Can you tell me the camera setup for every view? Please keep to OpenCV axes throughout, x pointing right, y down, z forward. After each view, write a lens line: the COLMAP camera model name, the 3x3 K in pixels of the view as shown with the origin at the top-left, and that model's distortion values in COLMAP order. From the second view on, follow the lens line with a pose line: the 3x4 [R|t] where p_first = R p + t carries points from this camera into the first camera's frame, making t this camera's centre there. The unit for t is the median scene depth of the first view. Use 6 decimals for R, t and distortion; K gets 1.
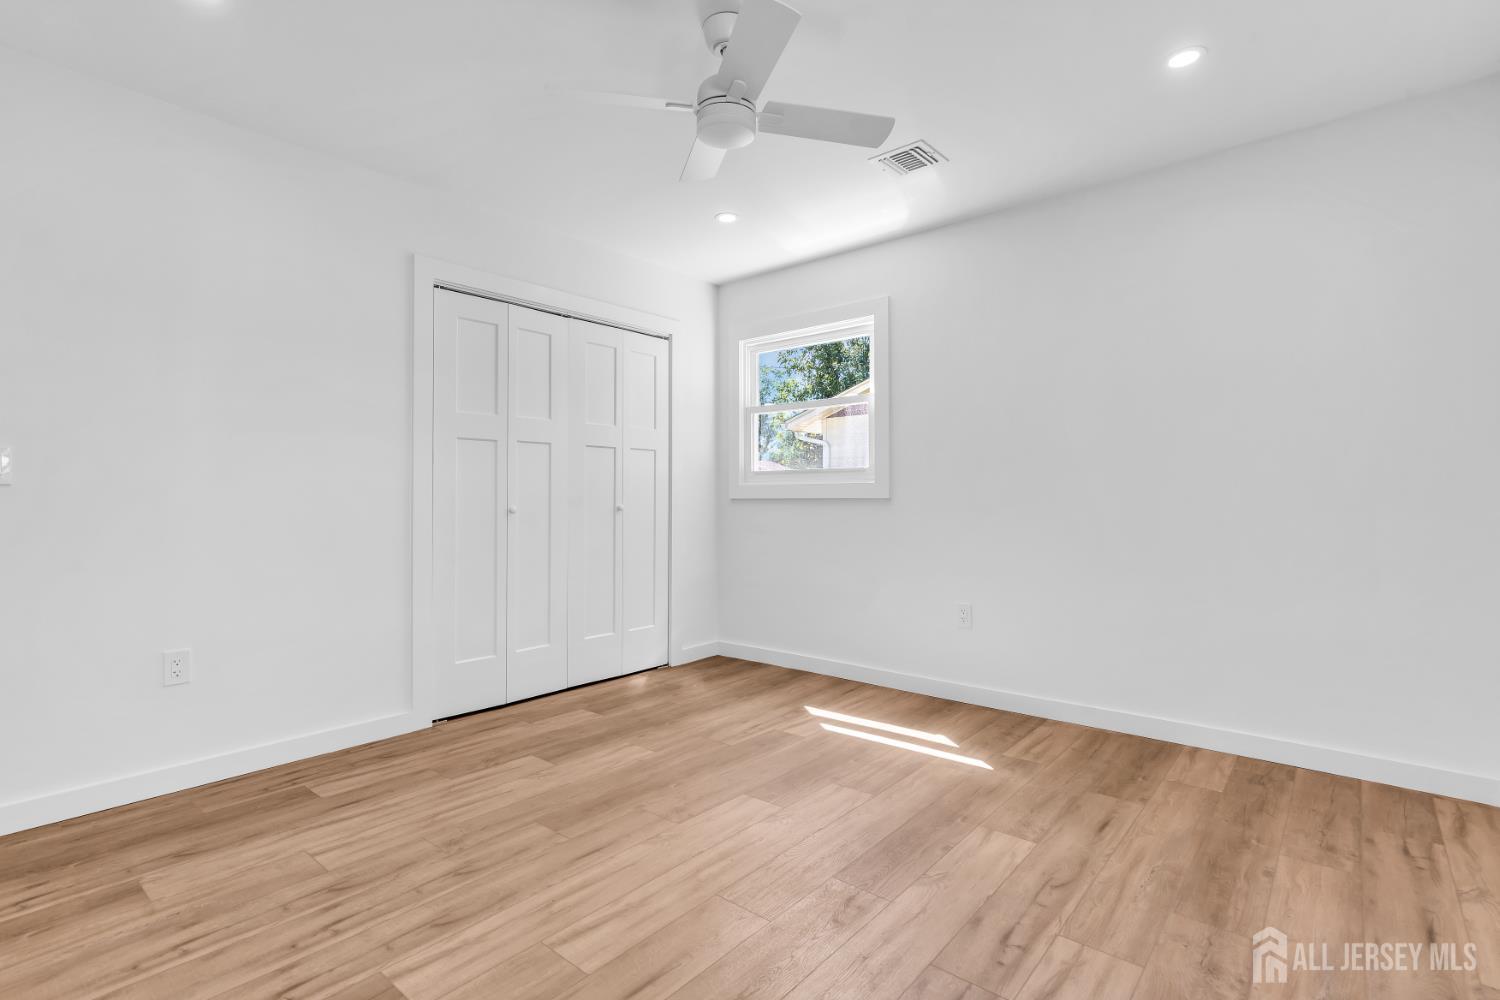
lens RADIAL K [[707.7, 0, 735.4], [0, 707.7, 497.4], [0, 0, 1]] dist [-0.001161, -0.000793]
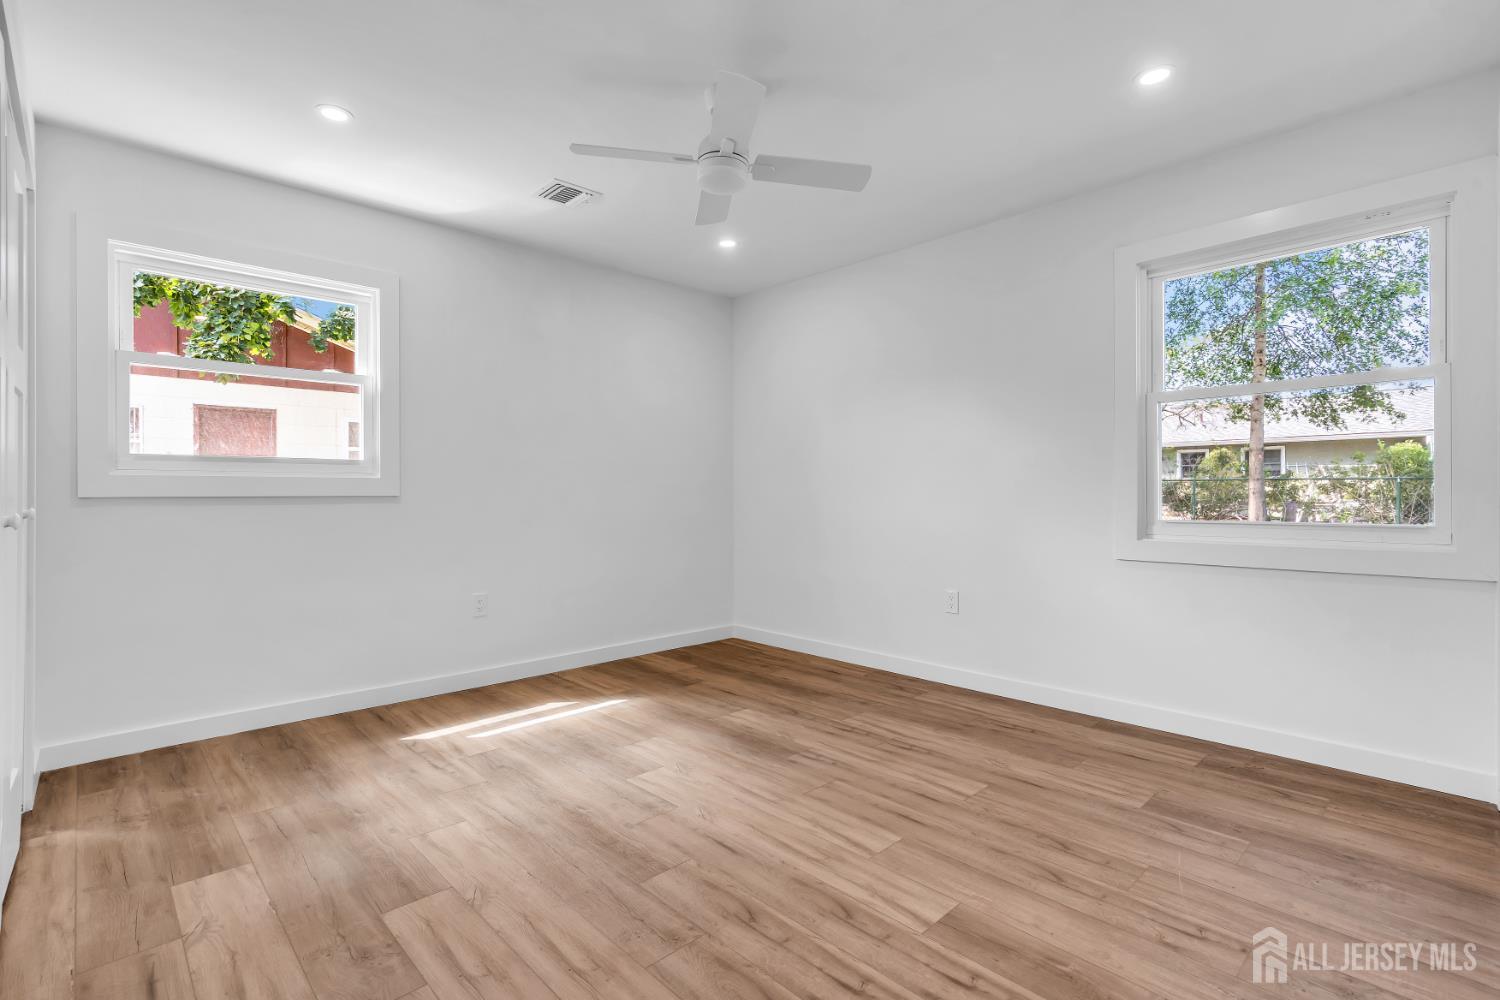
lens RADIAL K [[678.6, 0, 750.0], [0, 678.6, 500.0], [0, 0, 1]] dist [-0.001535, 0.000139]
pose [[0.112173, -0.008549, 0.993652, -1.121966], [0.001318, 0.999963, 0.008454, -0.002377], [-0.993688, 0.000361, 0.112181, 0.823375]]
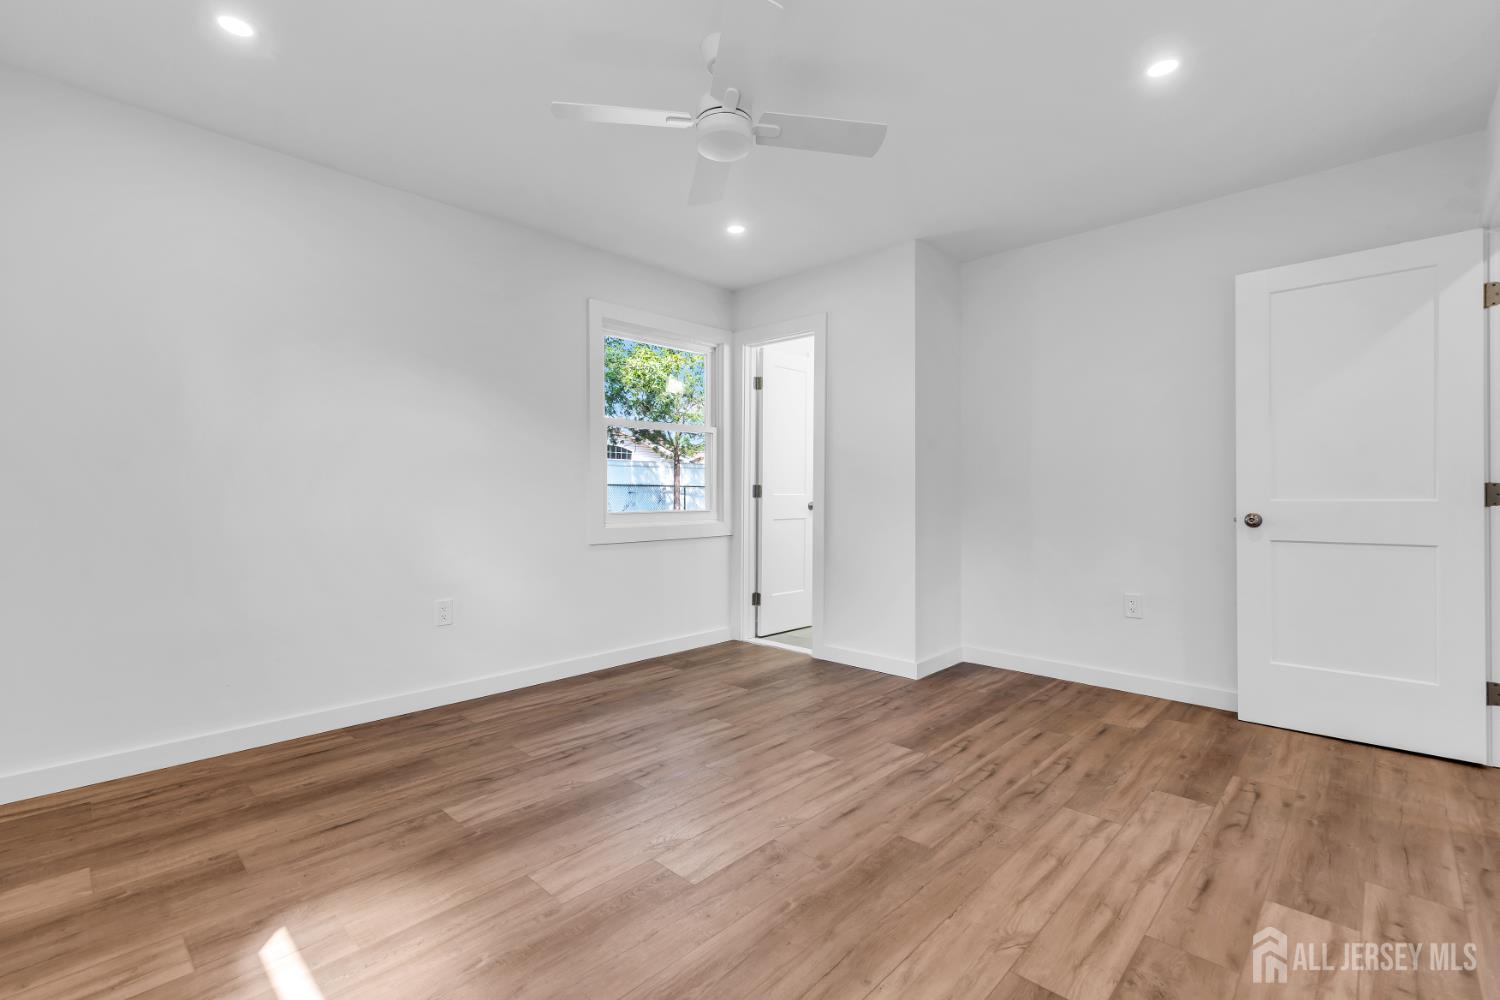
lens RADIAL K [[681.2, 0, 703.0], [0, 681.2, 498.1], [0, 0, 1]] dist [-0.003723, 0.000105]
pose [[-0.994222, 0.000625, 0.107340, -0.088236], [0.001330, 0.999978, 0.006497, 0.001860], [-0.107334, 0.006602, -0.994201, 2.008327]]
